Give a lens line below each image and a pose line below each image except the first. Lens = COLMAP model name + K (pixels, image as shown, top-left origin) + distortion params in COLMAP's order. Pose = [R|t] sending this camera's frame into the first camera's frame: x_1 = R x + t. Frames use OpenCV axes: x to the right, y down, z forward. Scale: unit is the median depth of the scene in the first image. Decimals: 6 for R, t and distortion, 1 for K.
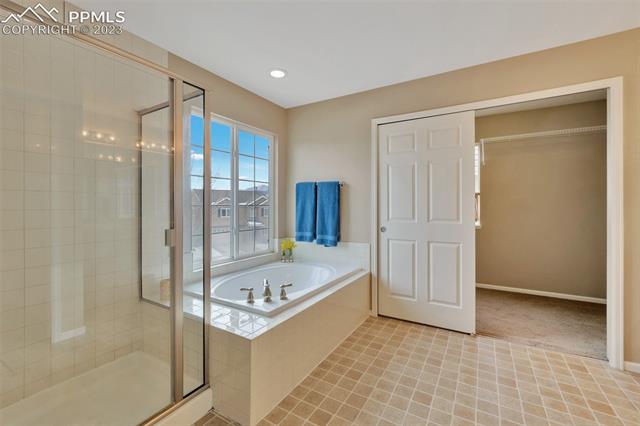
lens RADIAL K [[274.1, 0, 327.9], [0, 274.1, 206.9], [0, 0, 1]] dist [-0.001436, -0.000294]
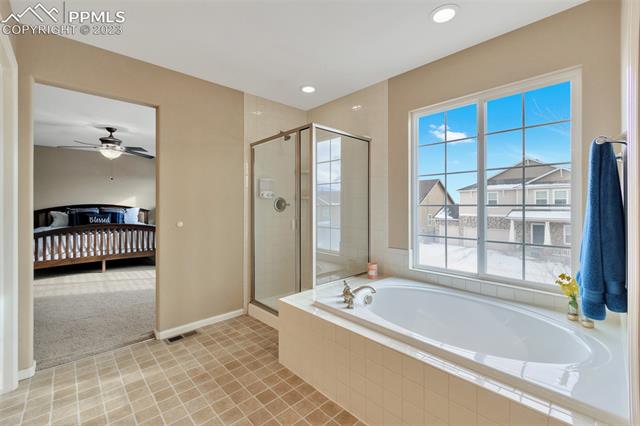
lens RADIAL K [[274.1, 0, 327.9], [0, 274.1, 206.9], [0, 0, 1]] dist [-0.001436, -0.000294]
pose [[-0.312285, 0.000688, -0.949988, 0.919548], [0.005177, 0.999986, -0.000977, 0.003904], [0.949974, -0.005224, -0.312284, 1.555169]]
